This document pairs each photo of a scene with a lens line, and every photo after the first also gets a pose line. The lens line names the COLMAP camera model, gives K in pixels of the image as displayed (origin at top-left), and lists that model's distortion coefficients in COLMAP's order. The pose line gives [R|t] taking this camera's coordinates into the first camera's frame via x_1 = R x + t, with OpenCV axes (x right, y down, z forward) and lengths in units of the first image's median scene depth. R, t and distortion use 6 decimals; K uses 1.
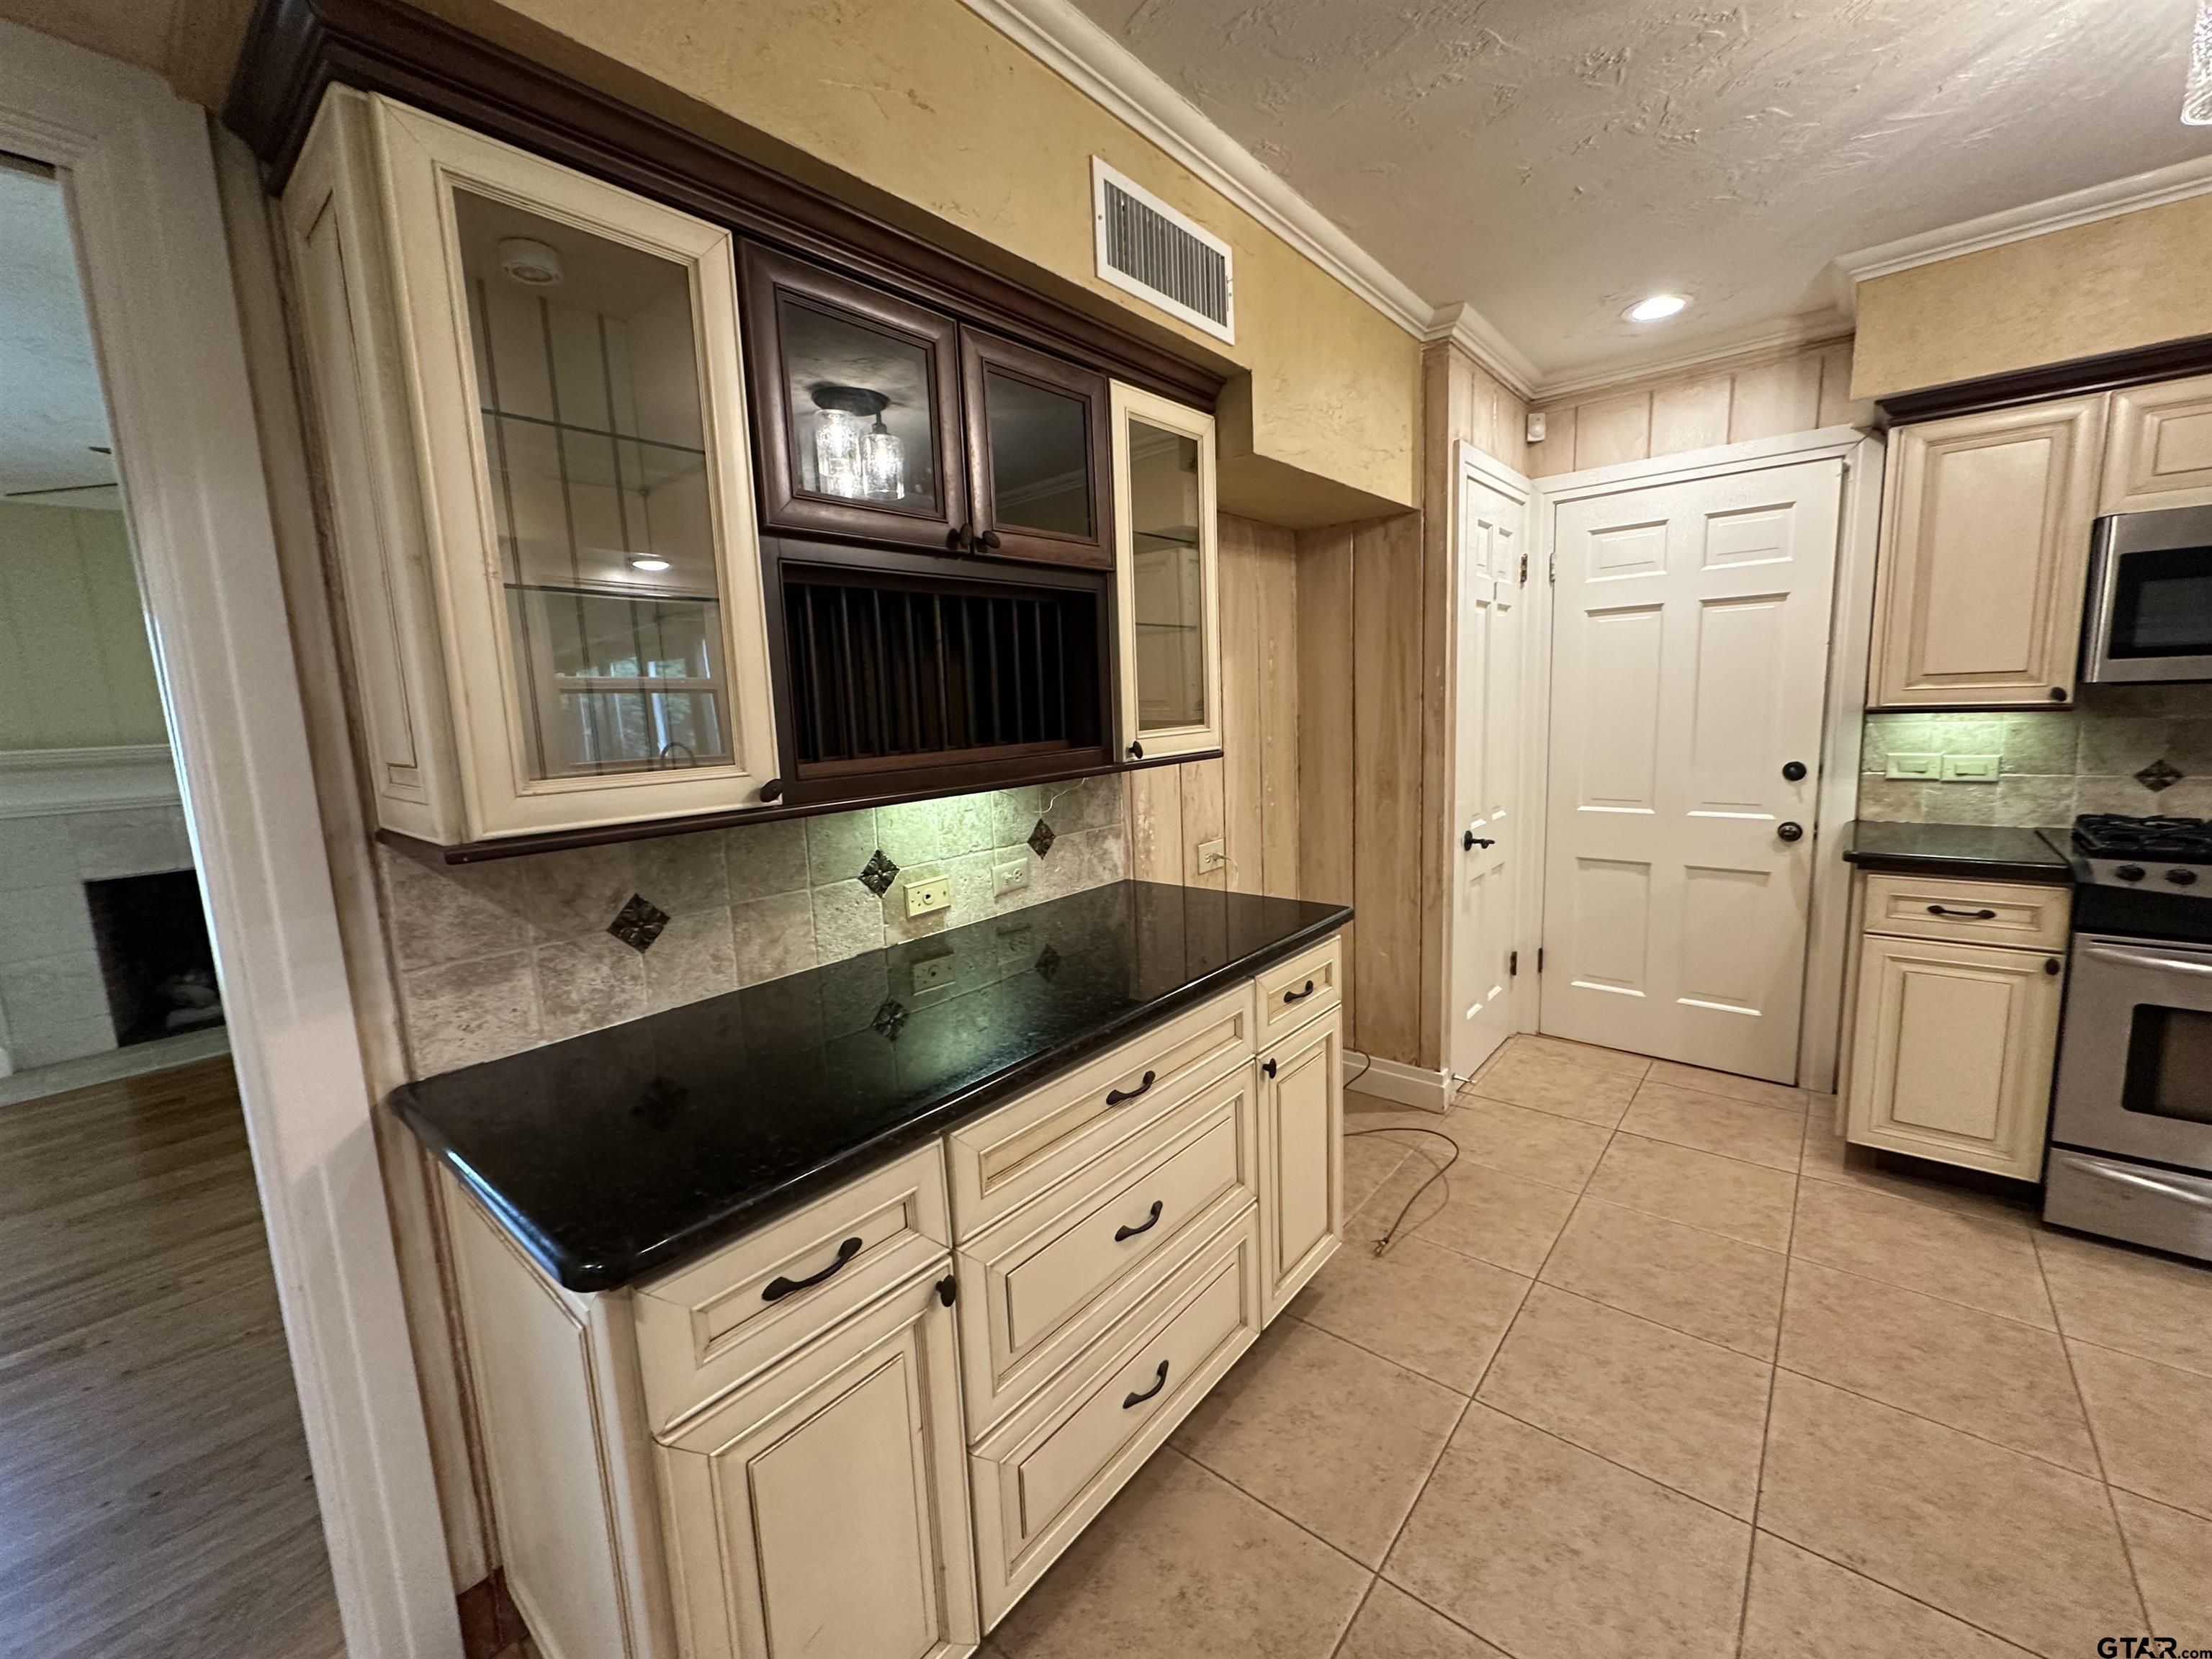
lens RADIAL K [[891.2, 0, 1103.1], [0, 891.2, 827.1], [0, 0, 1]] dist [-0.001029, 0.000113]
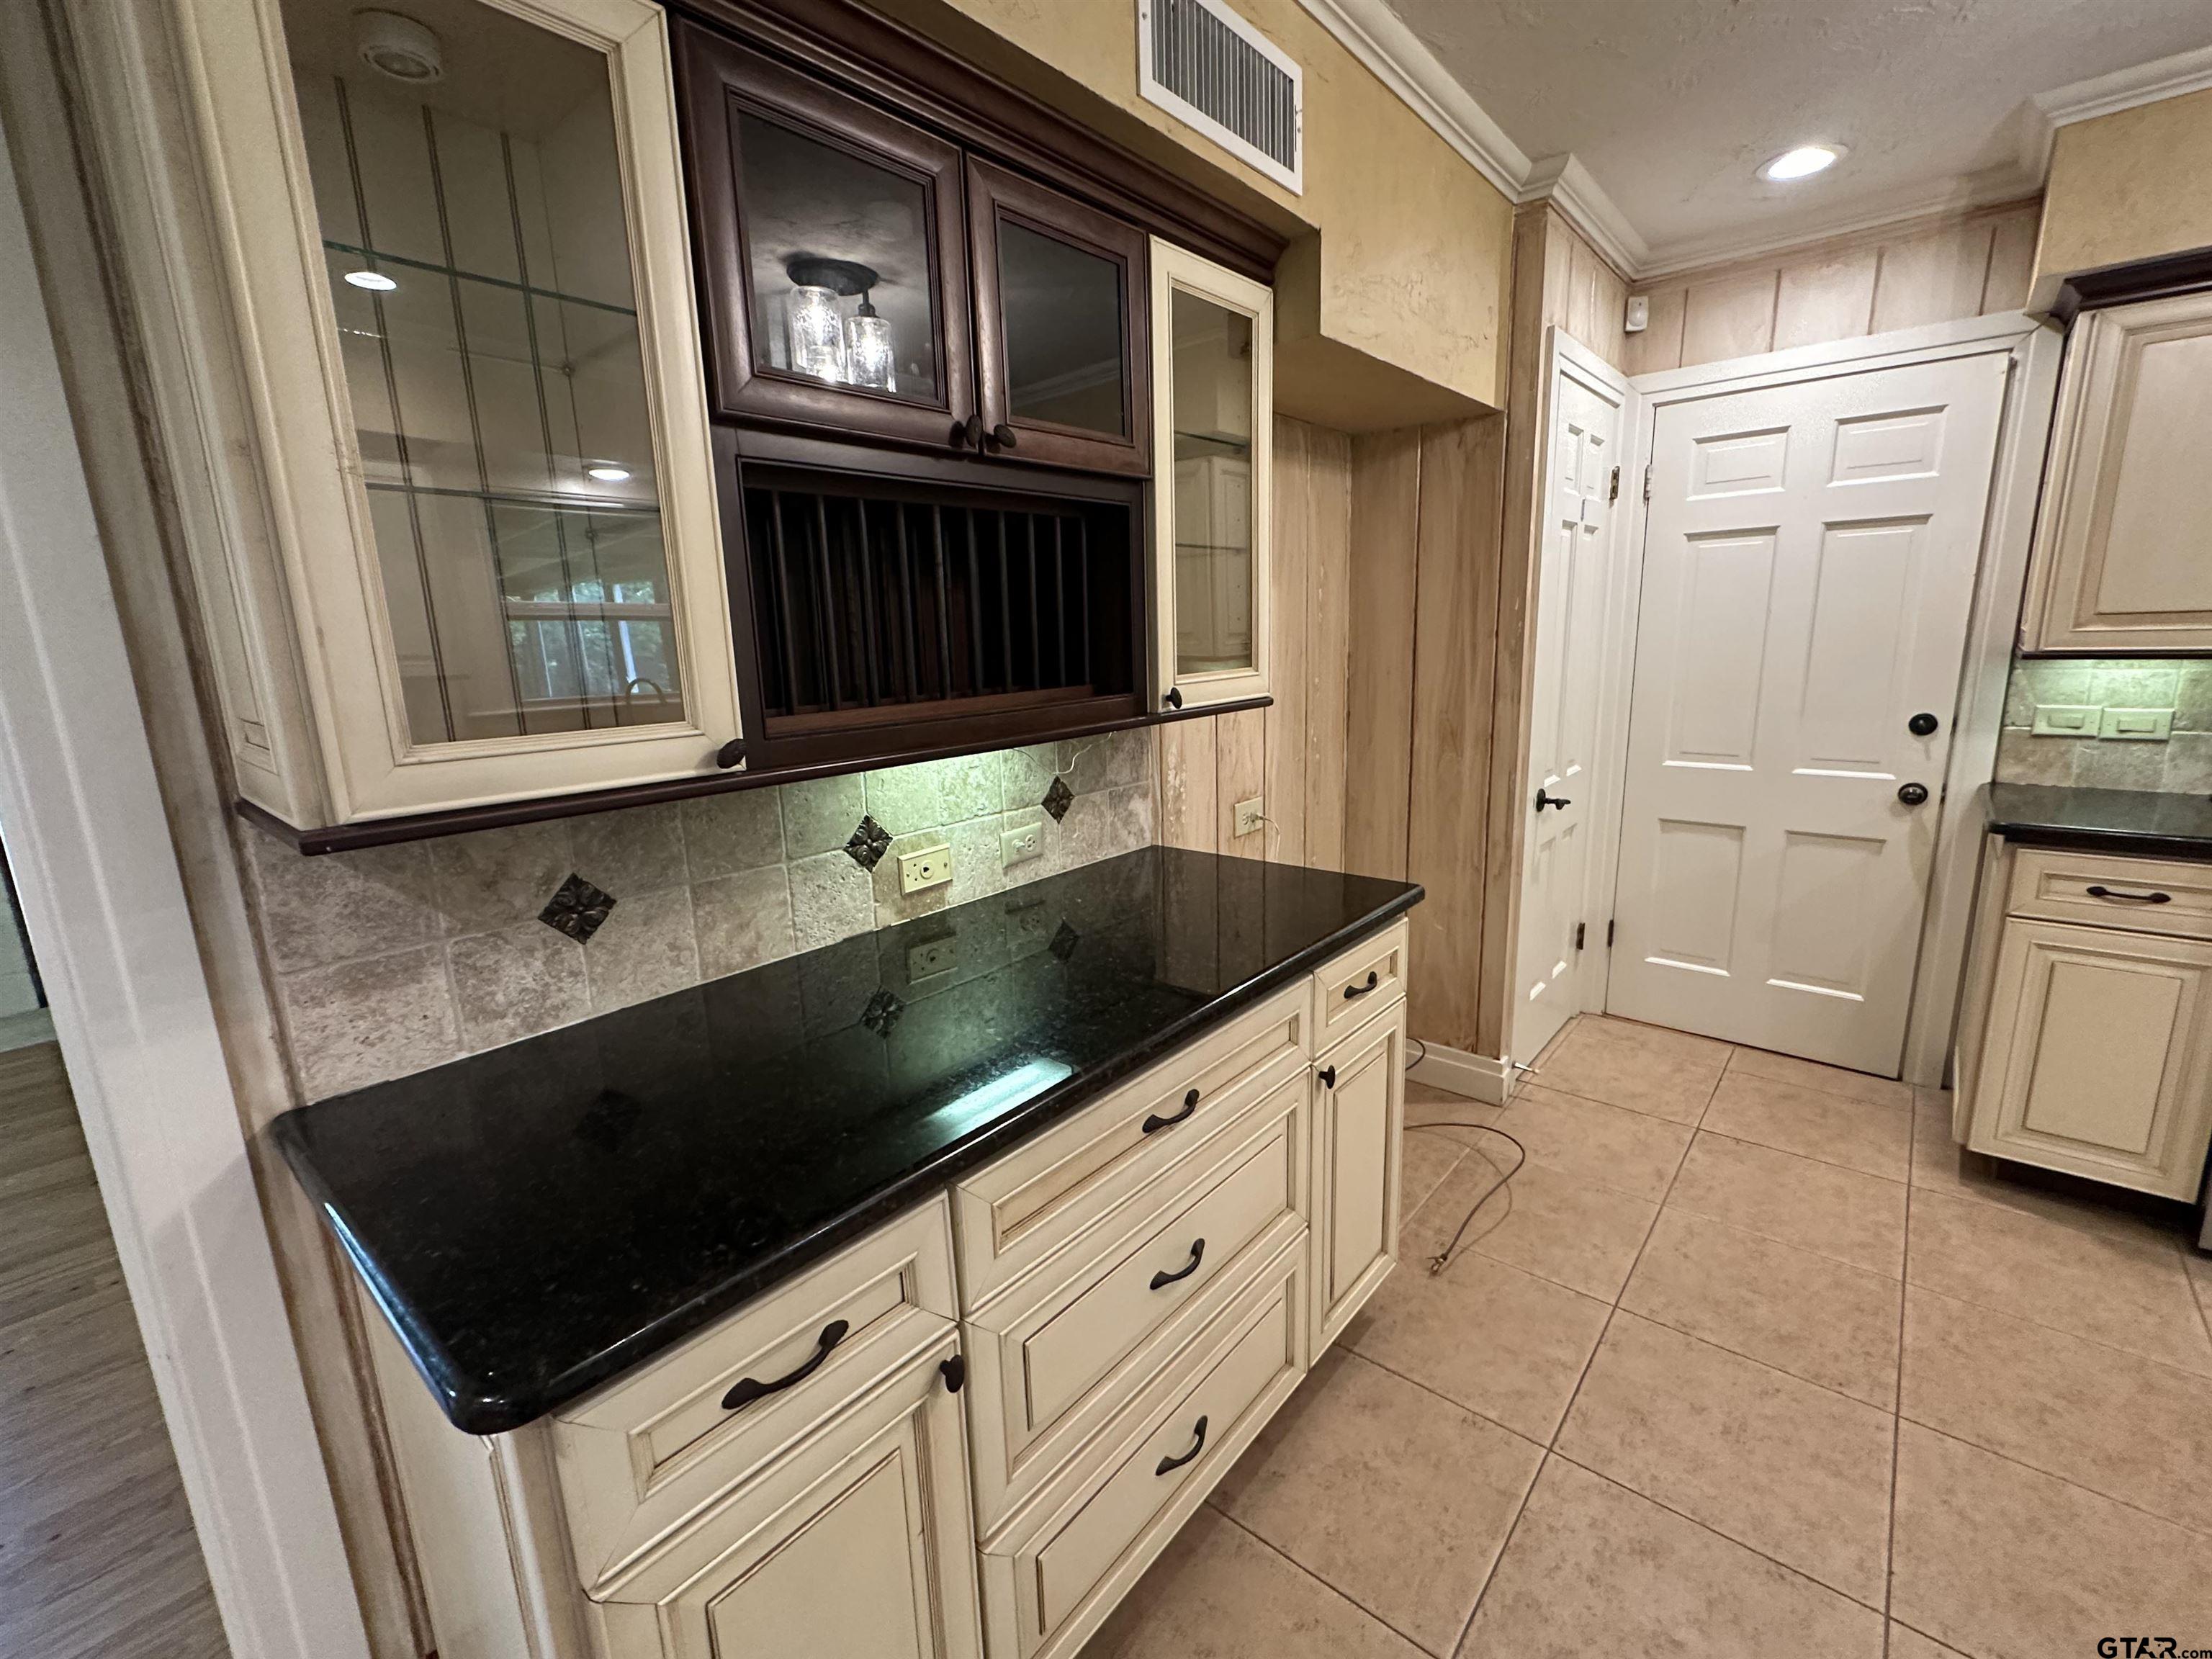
lens RADIAL K [[953.2, 0, 1102.3], [0, 953.2, 829.5], [0, 0, 1]] dist [-0.001970, 0.000912]
pose [[0.999923, 0.010180, -0.007117, -0.019833], [-0.009694, 0.997818, 0.065317, -0.018676], [0.007766, -0.065243, 0.997839, 0.086087]]
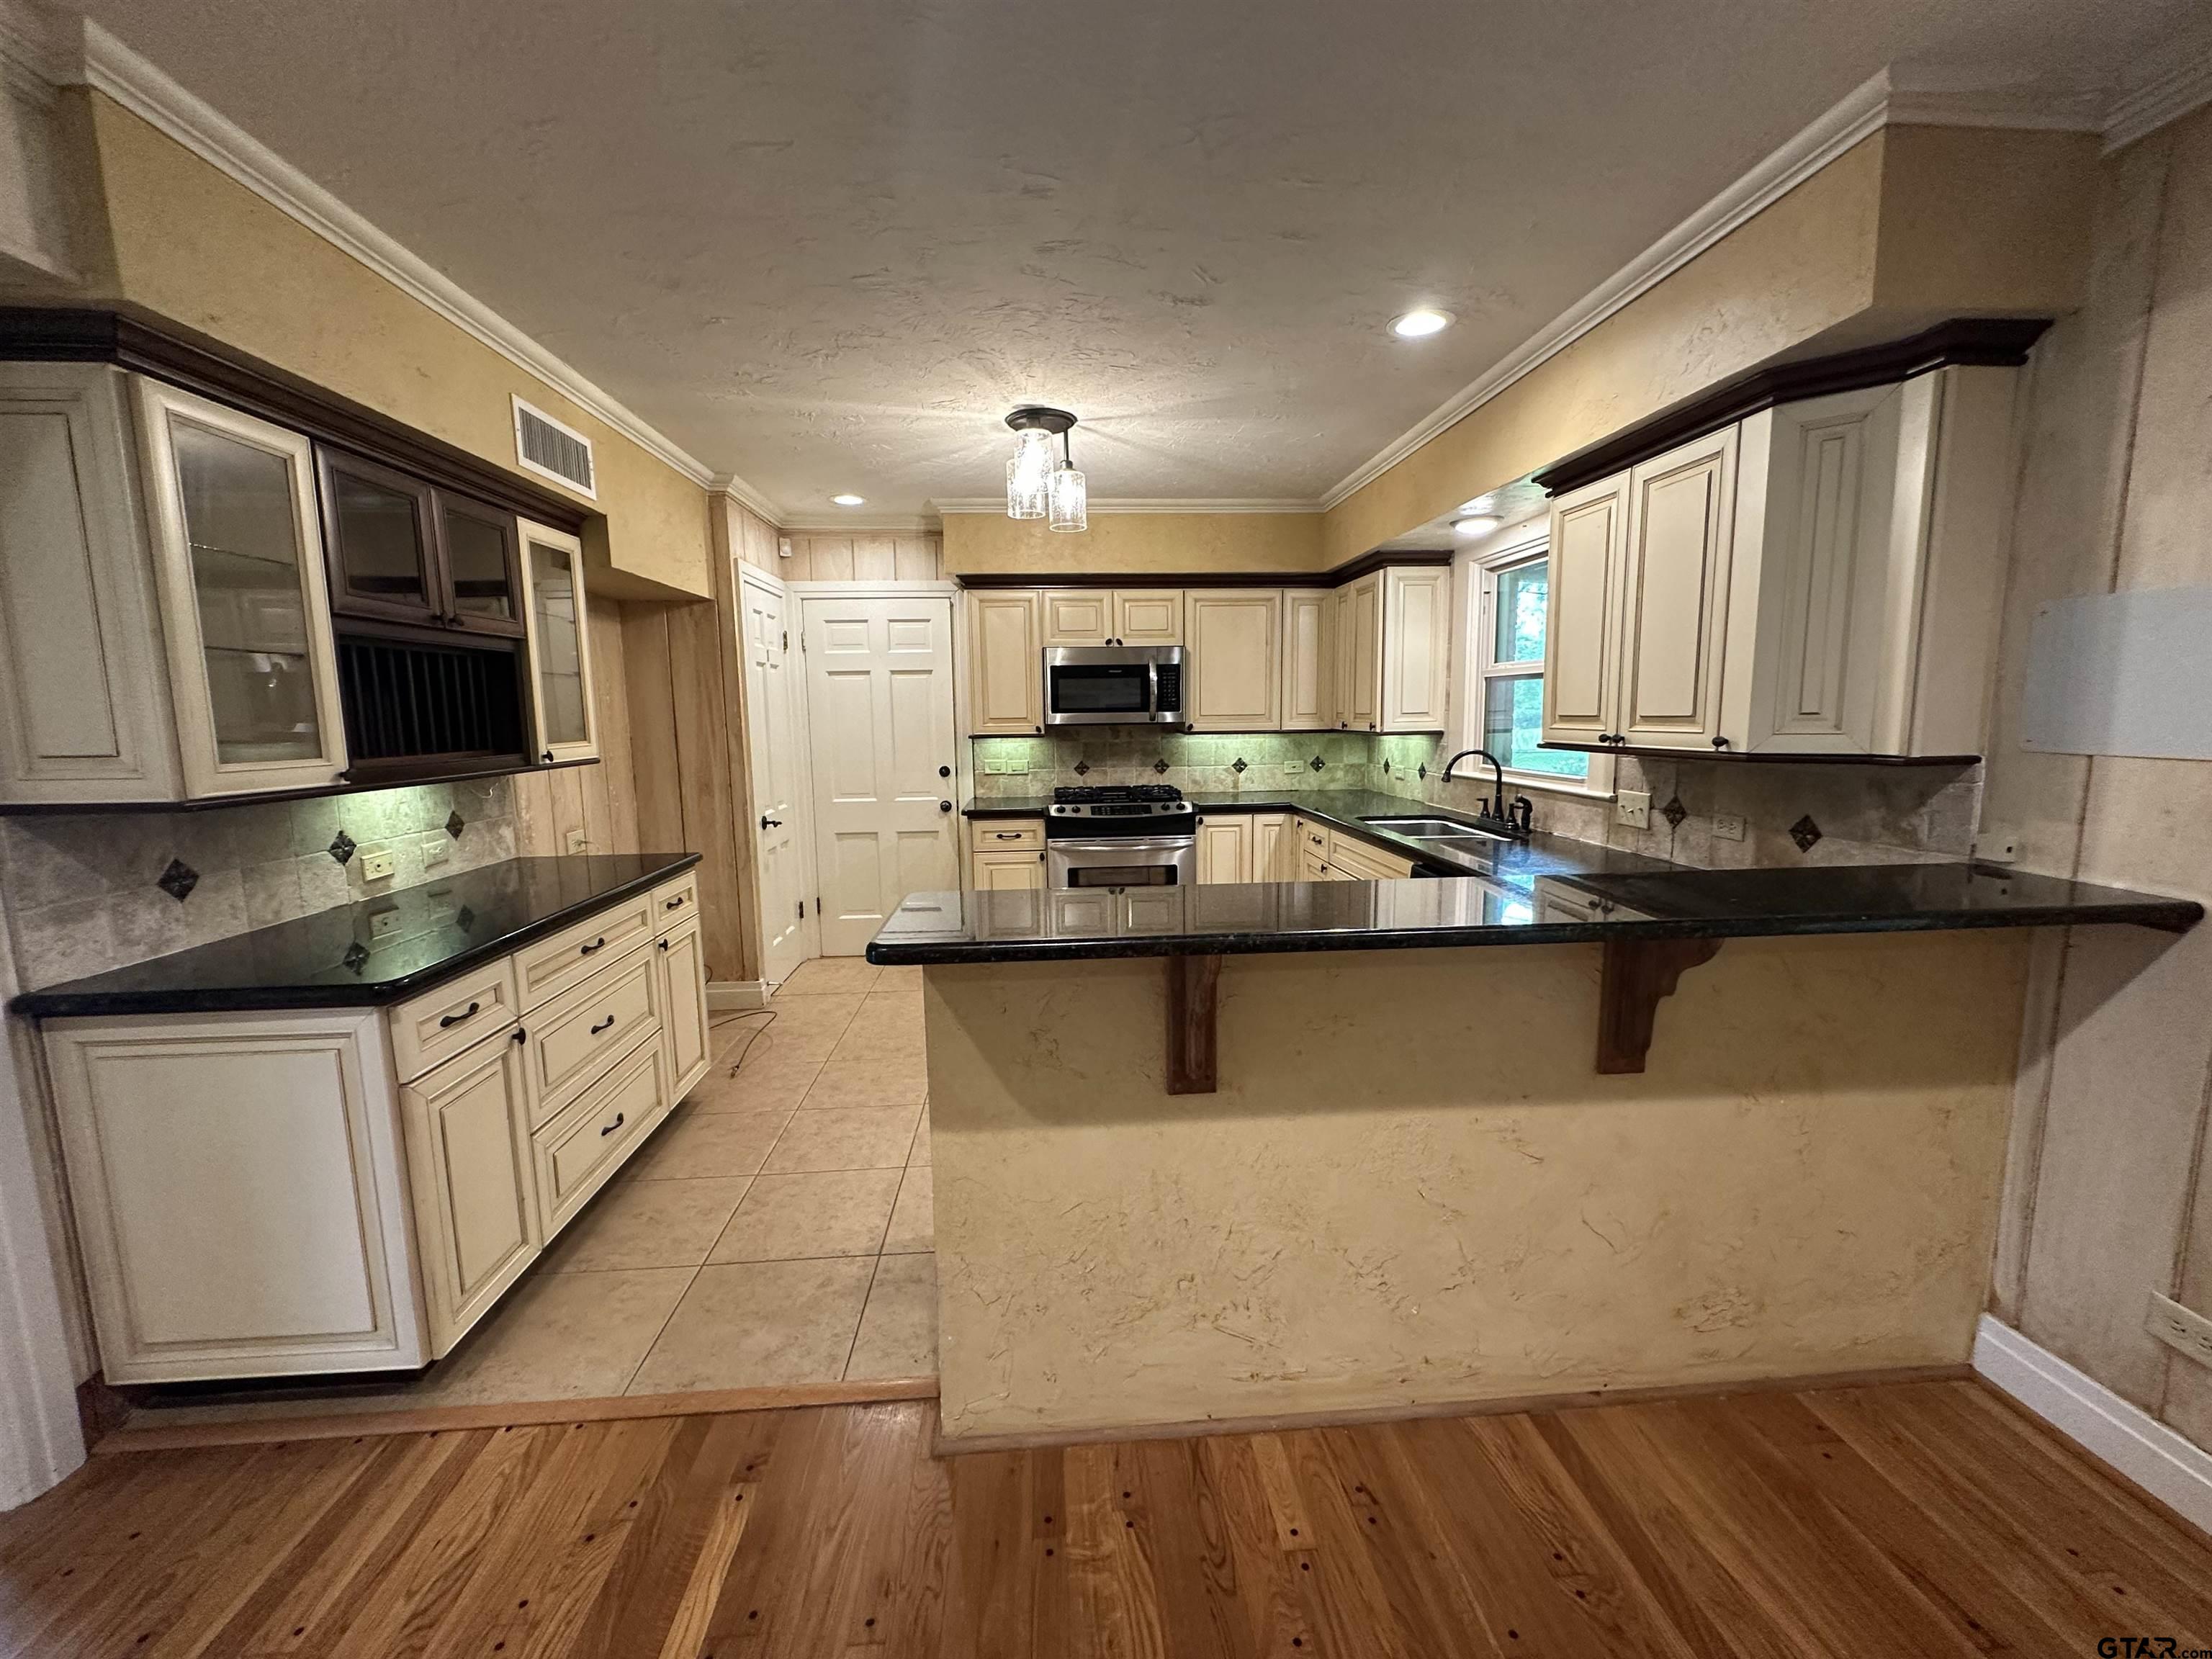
lens RADIAL K [[891.2, 0, 1104.9], [0, 891.2, 826.9], [0, 0, 1]] dist [-0.001029, 0.000113]
pose [[0.717667, -0.061100, 0.693700, -0.298595], [0.084909, 0.996389, -0.000082, 0.099087], [-0.691190, 0.058960, 0.720264, -0.644608]]
